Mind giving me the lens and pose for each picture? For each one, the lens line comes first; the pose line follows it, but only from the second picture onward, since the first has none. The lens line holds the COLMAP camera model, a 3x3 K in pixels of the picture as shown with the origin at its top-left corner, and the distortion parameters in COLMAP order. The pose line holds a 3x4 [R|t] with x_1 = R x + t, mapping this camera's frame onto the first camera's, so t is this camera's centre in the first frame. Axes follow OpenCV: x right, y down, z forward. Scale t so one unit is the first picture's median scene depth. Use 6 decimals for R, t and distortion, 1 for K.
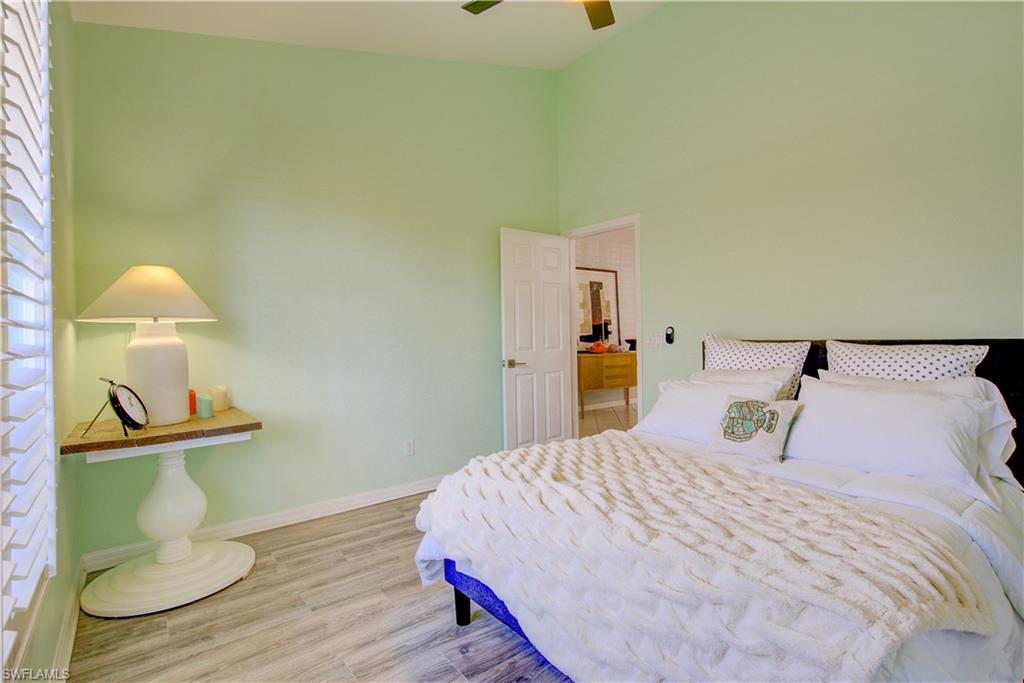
lens RADIAL K [[481.9, 0, 511.0], [0, 481.9, 340.5], [0, 0, 1]] dist [0.001205, 0.000190]
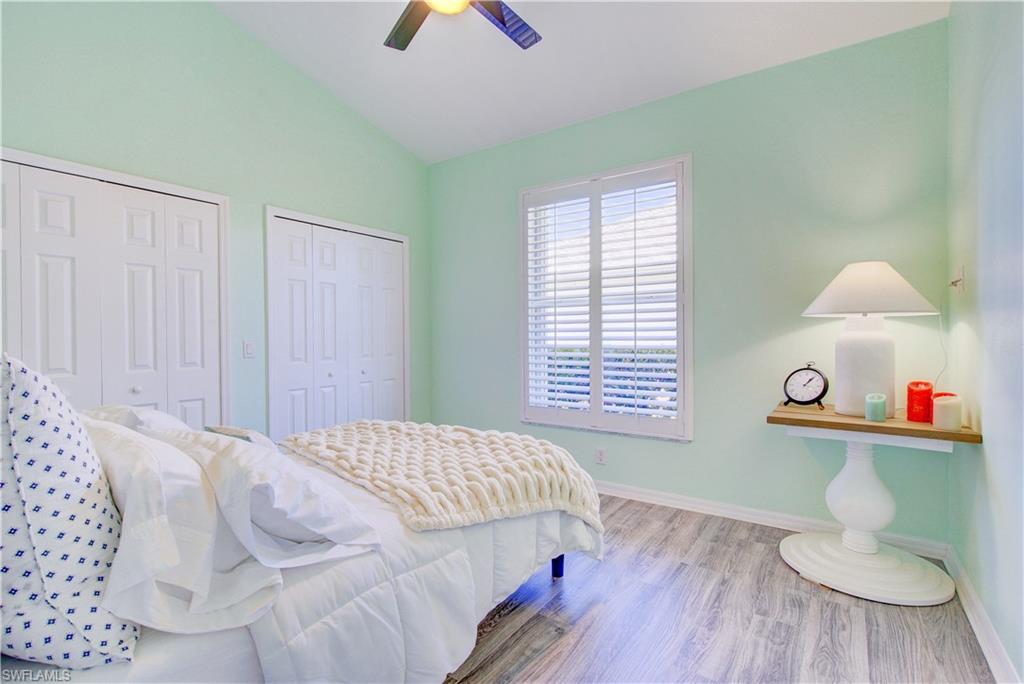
lens RADIAL K [[470.0, 0, 512.0], [0, 470.0, 342.0], [0, 0, 1]] dist [-0.024821, 0.000341]
pose [[-0.953951, 0.019590, -0.299323, 0.297876], [0.013734, 0.999671, 0.021655, -0.018423], [0.299649, 0.016546, -0.953906, 1.774457]]
